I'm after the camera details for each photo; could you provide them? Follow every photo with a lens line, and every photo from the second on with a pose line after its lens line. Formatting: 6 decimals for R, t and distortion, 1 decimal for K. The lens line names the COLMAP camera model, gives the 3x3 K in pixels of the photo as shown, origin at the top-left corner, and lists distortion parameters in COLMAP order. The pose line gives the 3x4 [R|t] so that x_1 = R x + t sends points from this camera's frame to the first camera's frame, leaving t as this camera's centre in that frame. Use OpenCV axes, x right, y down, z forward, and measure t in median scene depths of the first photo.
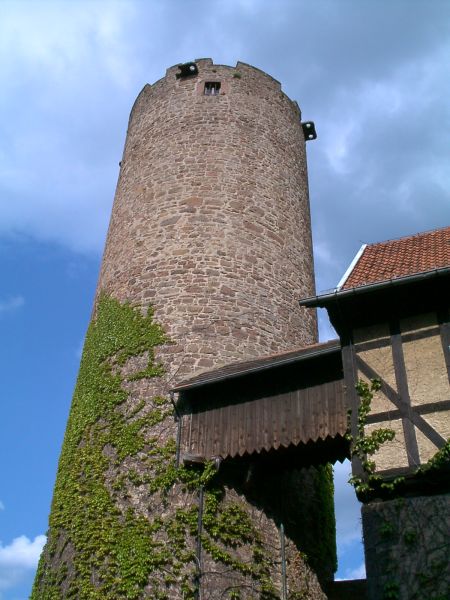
lens RADIAL K [[713.1, 0, 225.0], [0, 713.1, 300.0], [0, 0, 1]] dist [-0.096027, 0.098061]
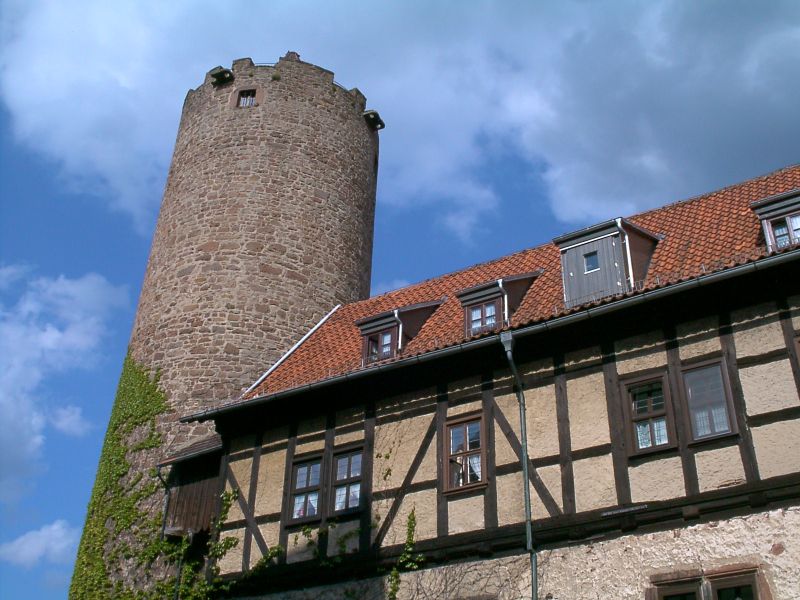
lens RADIAL K [[939.3, 0, 400.0], [0, 939.3, 300.0], [0, 0, 1]] dist [-0.079021, 0.040444]
pose [[0.989844, -0.081785, -0.116278, 0.403846], [0.092669, 0.991484, 0.091502, -0.183111], [0.107805, -0.101348, 0.988993, -0.261416]]
